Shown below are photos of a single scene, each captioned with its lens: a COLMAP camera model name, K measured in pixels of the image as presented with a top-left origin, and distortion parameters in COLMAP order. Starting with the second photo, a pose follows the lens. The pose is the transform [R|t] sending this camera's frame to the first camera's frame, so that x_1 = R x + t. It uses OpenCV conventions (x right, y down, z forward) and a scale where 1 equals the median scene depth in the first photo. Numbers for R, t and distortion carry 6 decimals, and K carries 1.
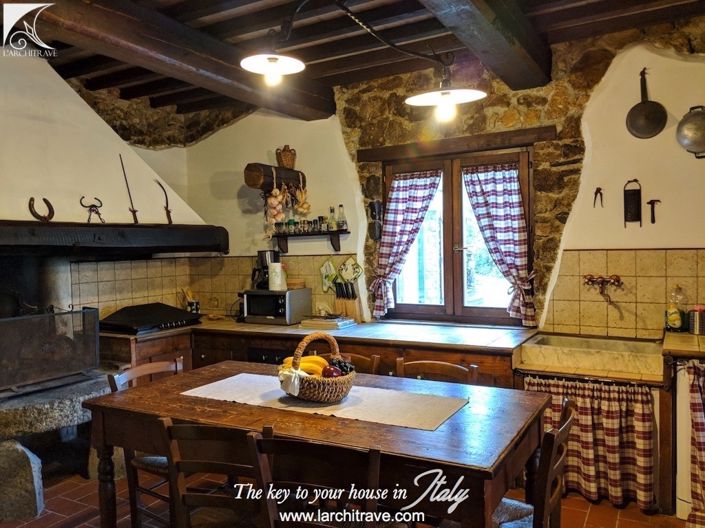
lens RADIAL K [[562.8, 0, 354.8], [0, 562.8, 268.8], [0, 0, 1]] dist [0.111562, -0.208744]
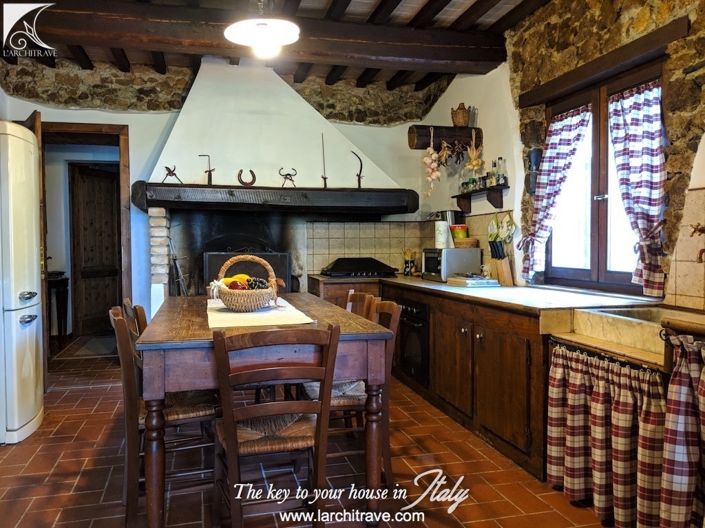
lens RADIAL K [[569.2, 0, 350.9], [0, 569.2, 263.5], [0, 0, 1]] dist [0.104602, -0.237982]
pose [[0.683508, 0.043059, -0.728672, 0.520533], [-0.039473, 0.998978, 0.022006, 0.051335], [0.728875, 0.013722, 0.684509, 0.180316]]
